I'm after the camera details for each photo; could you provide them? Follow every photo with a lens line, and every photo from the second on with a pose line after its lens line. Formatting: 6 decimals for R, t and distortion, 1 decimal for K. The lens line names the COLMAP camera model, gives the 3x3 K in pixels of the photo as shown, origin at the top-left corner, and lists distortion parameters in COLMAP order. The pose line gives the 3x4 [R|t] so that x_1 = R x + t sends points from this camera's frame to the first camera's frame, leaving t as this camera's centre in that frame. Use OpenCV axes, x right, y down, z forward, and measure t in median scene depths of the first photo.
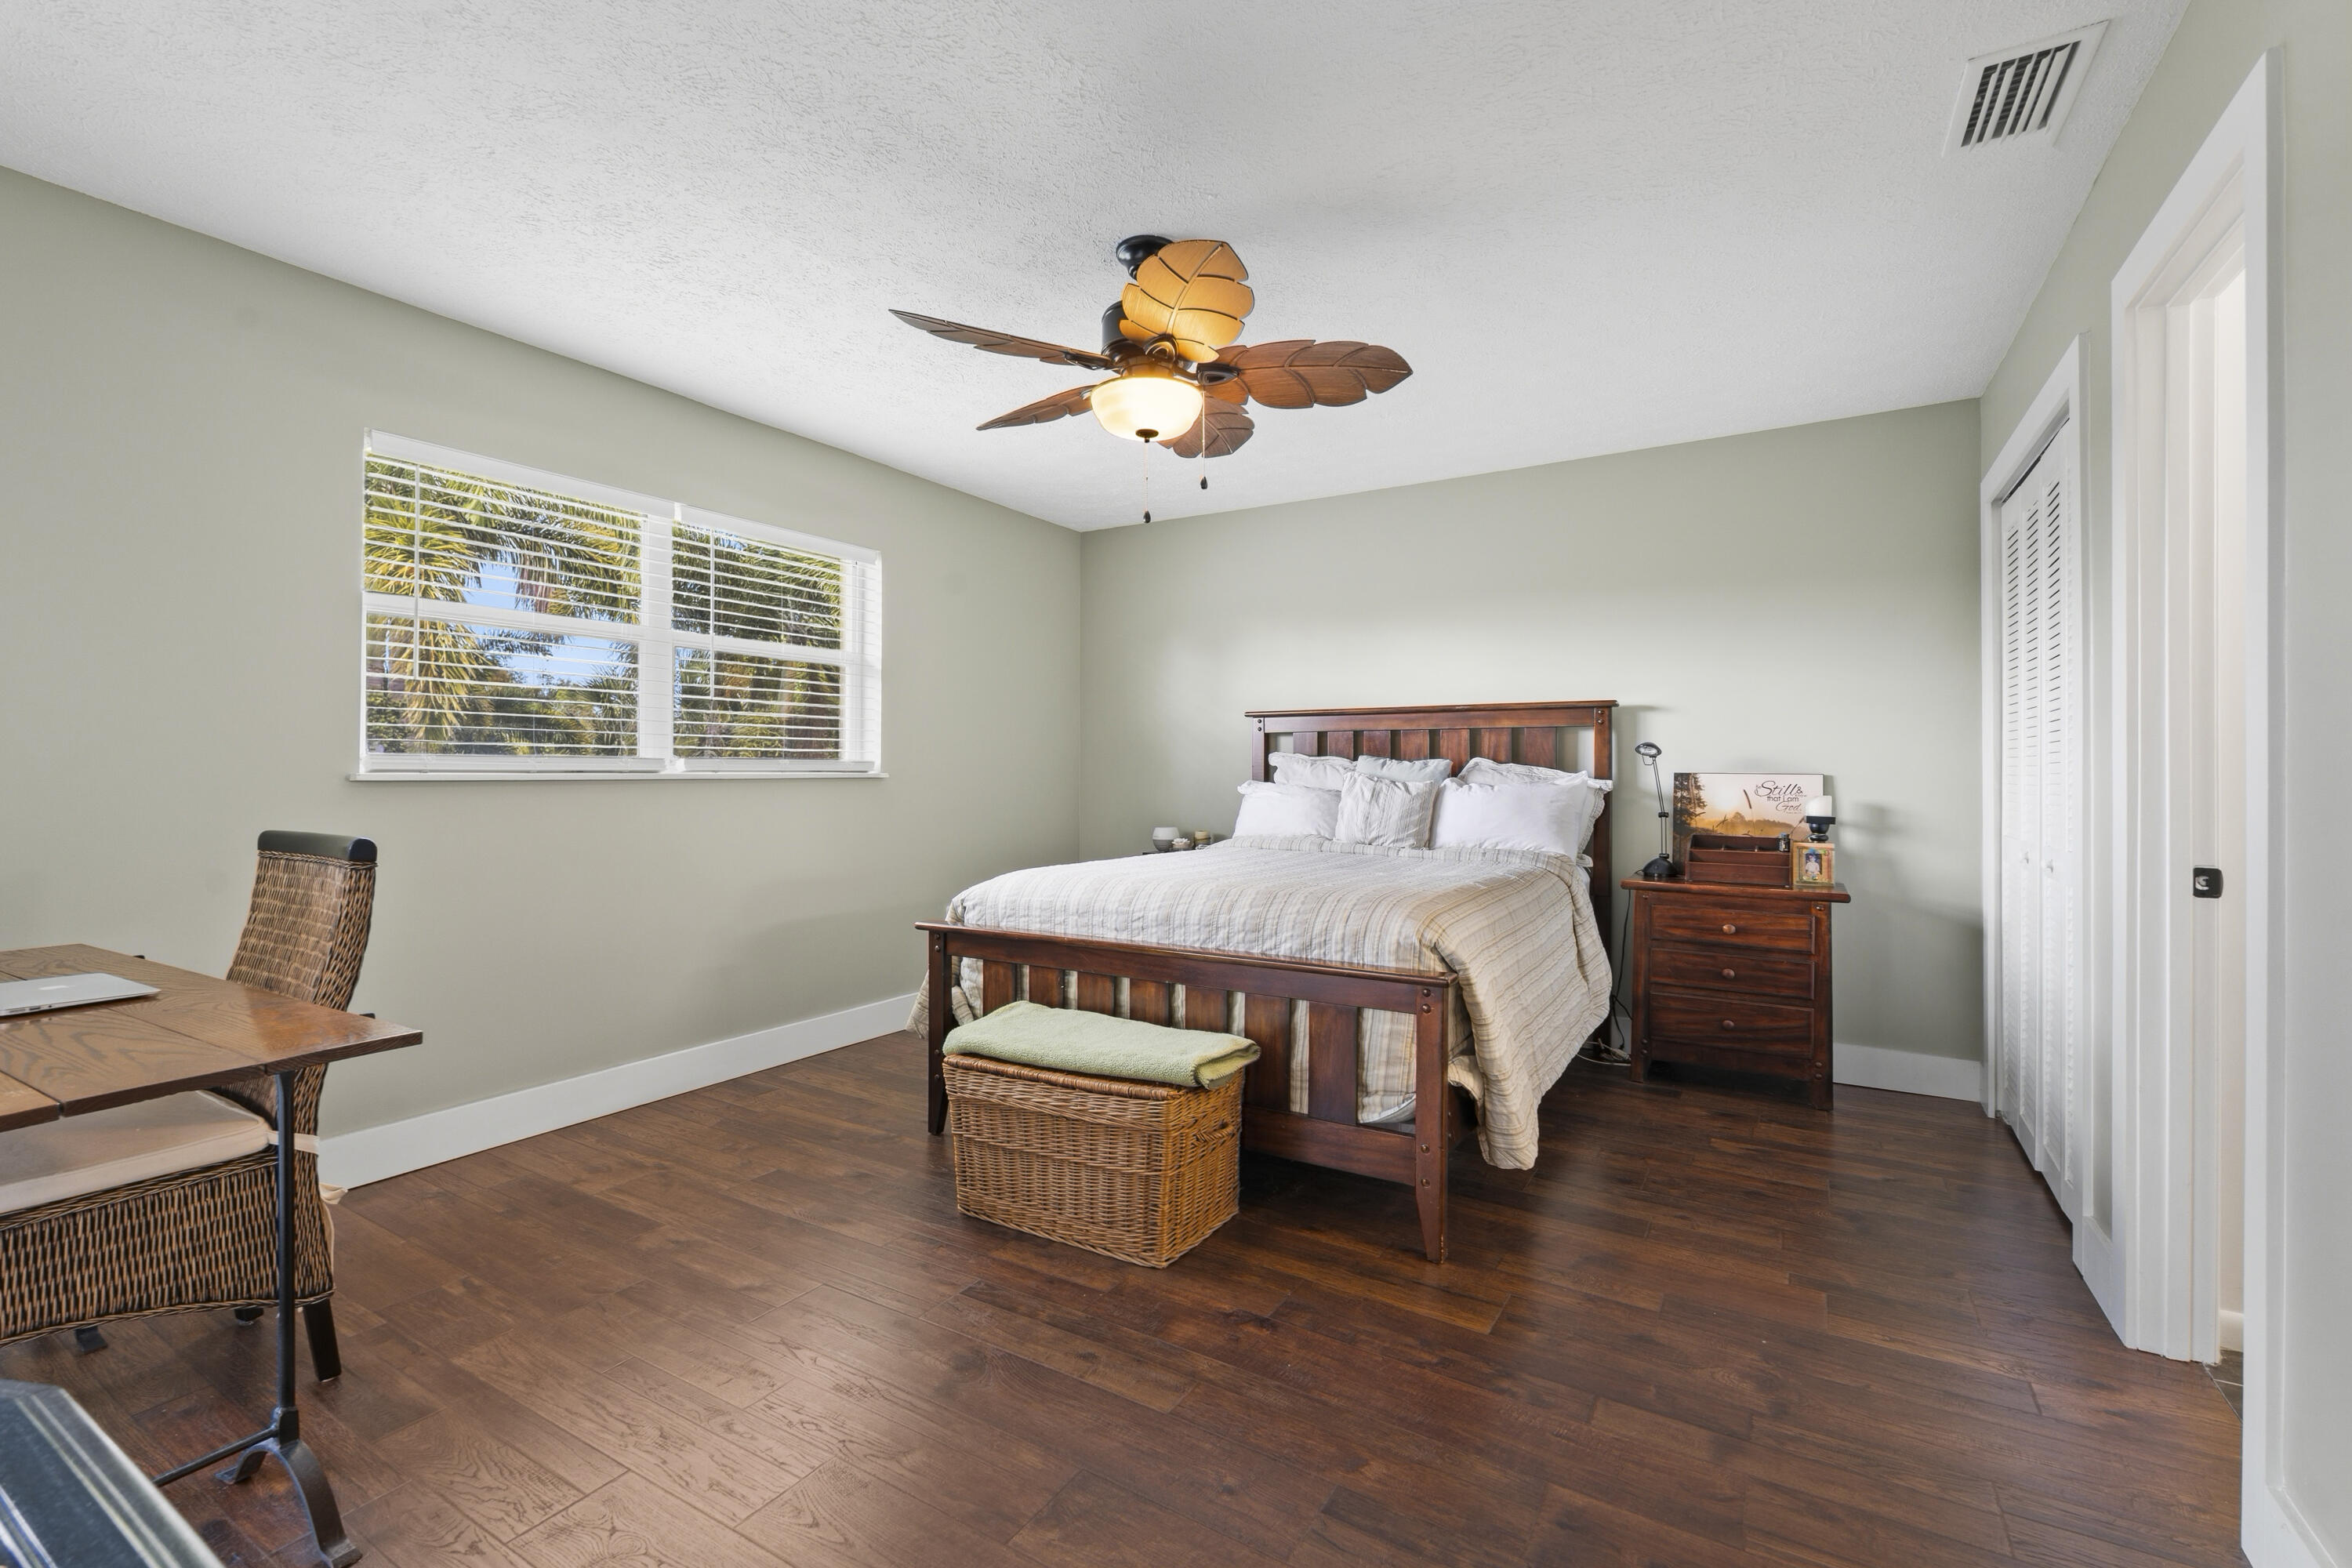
lens RADIAL K [[1029.3, 0, 1167.6], [0, 1029.3, 772.2], [0, 0, 1]] dist [-0.006521, 0.000907]
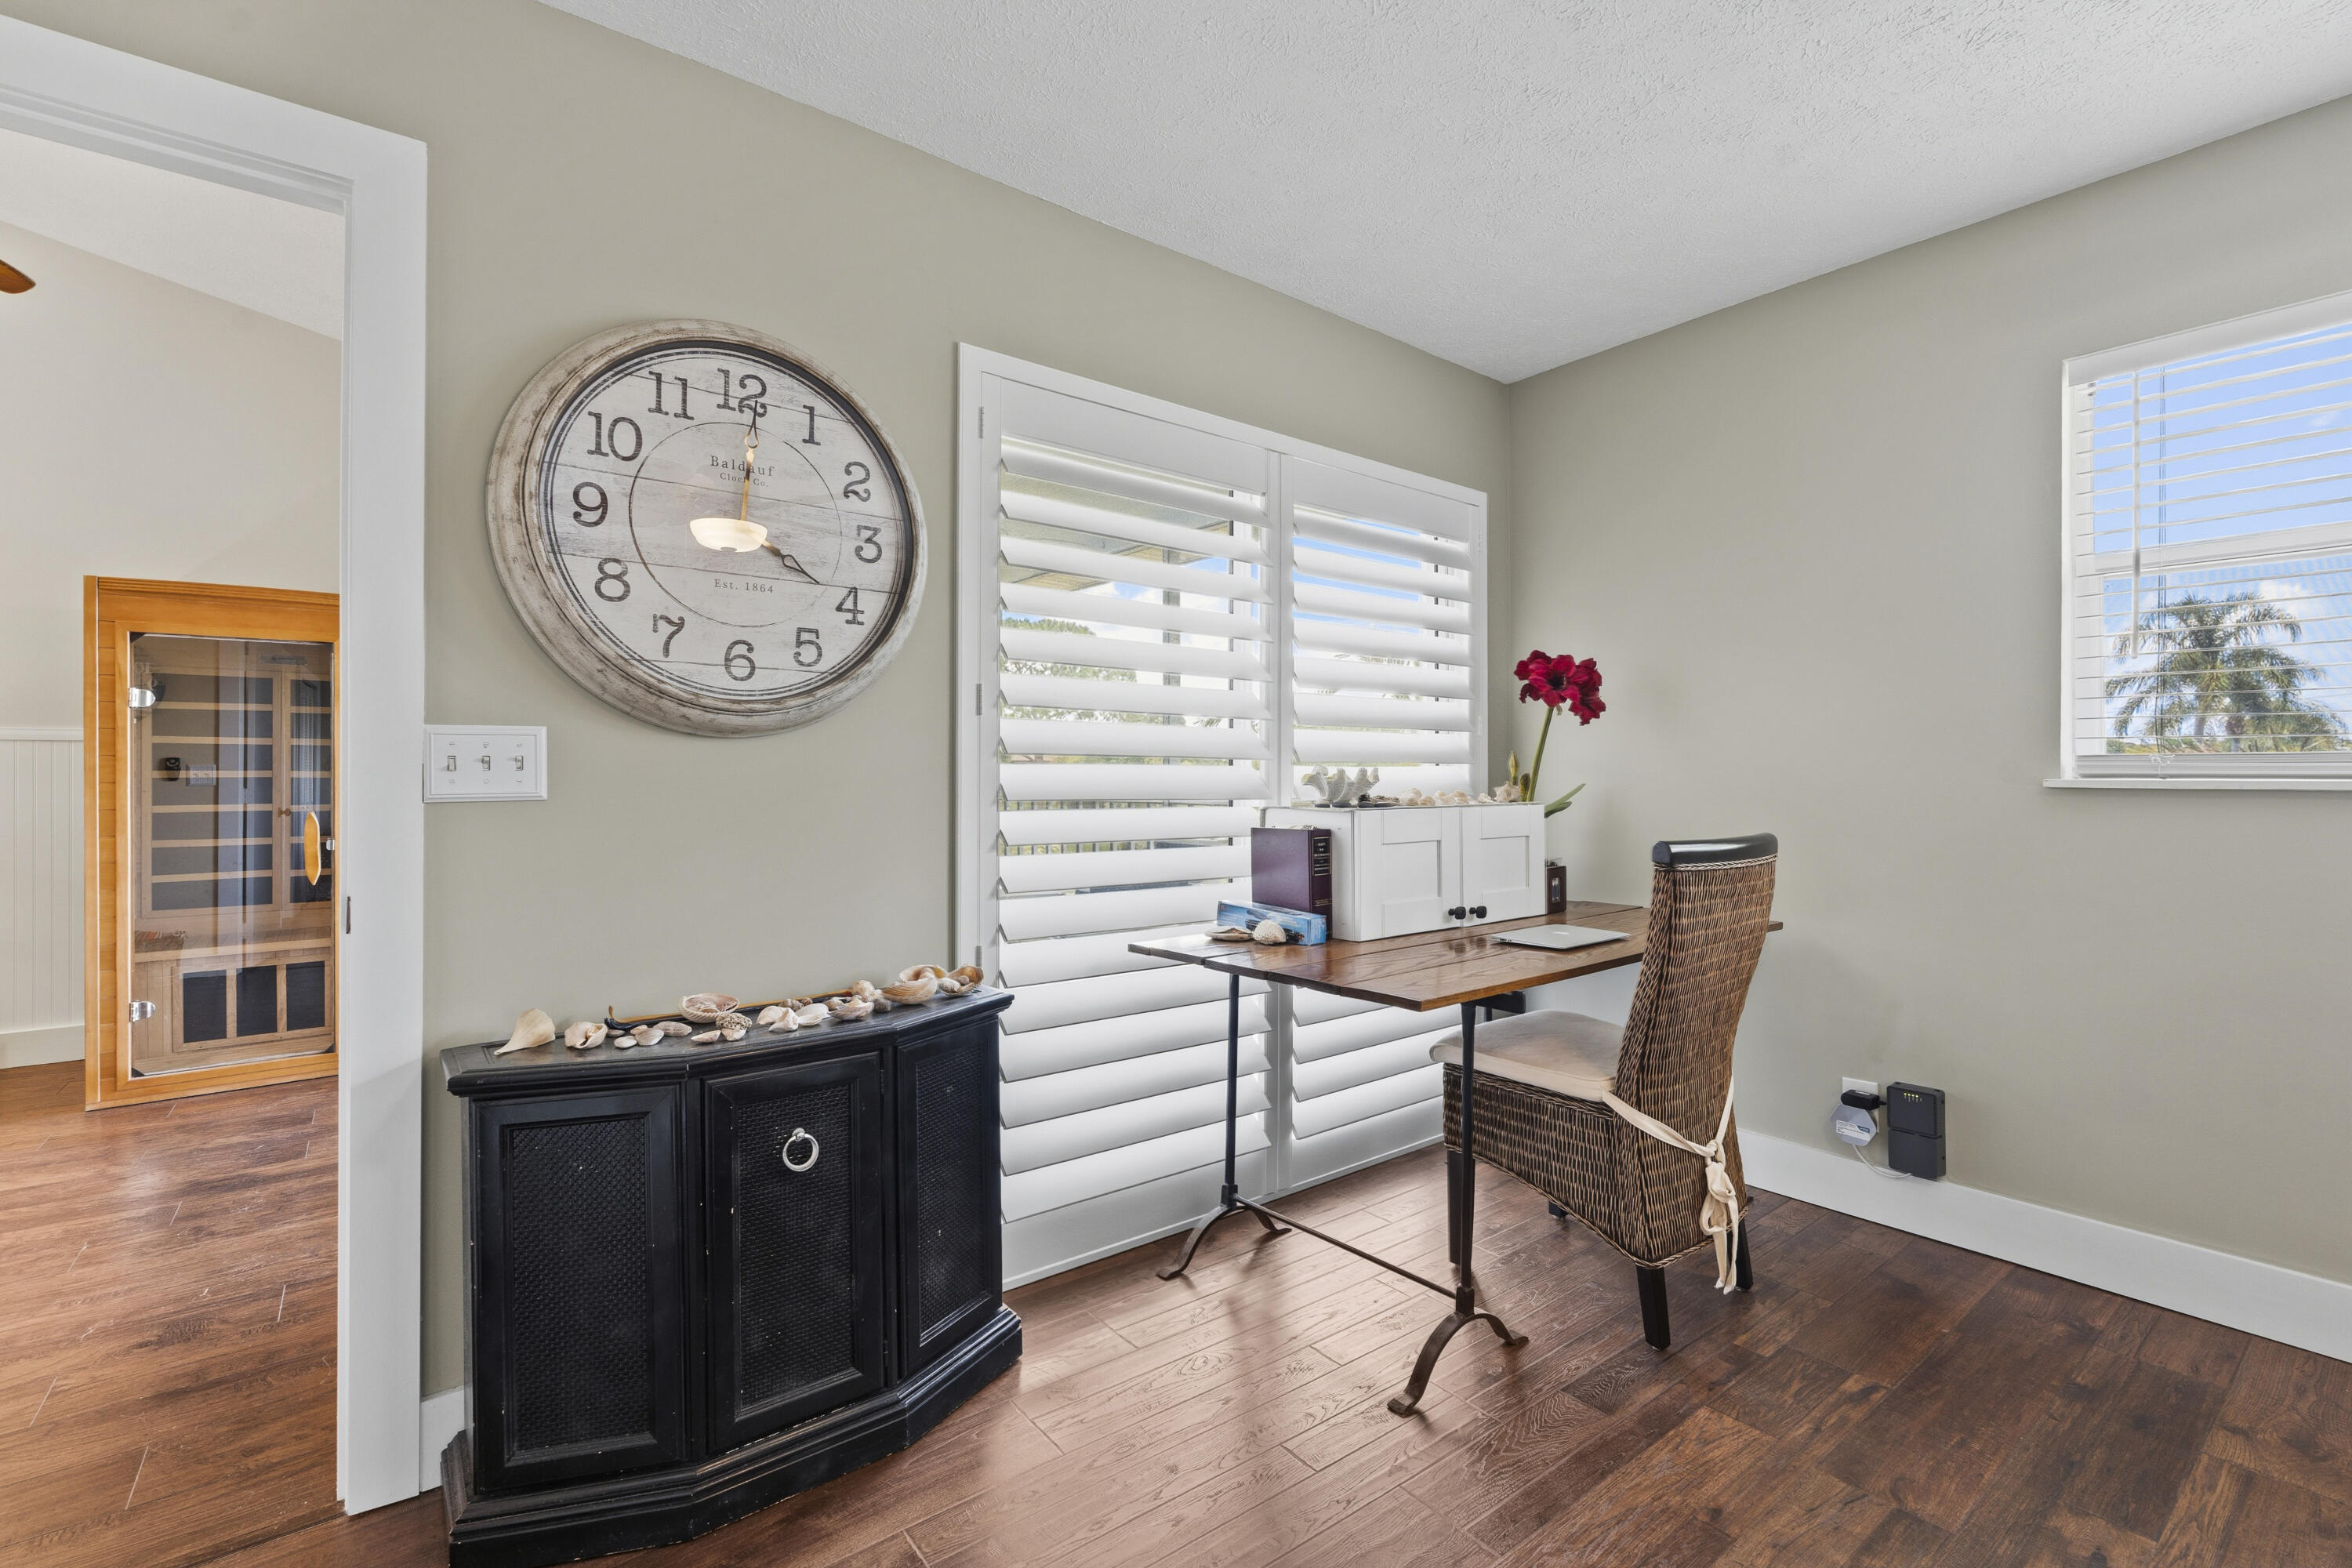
lens RADIAL K [[1029.3, 0, 1161.5], [0, 1029.3, 775.8], [0, 0, 1]] dist [-0.006521, 0.000907]
pose [[-0.351747, 0.002420, -0.936092, 0.254389], [-0.002552, 0.999990, 0.003545, -0.002952], [0.936091, 0.003636, -0.351738, 0.635456]]
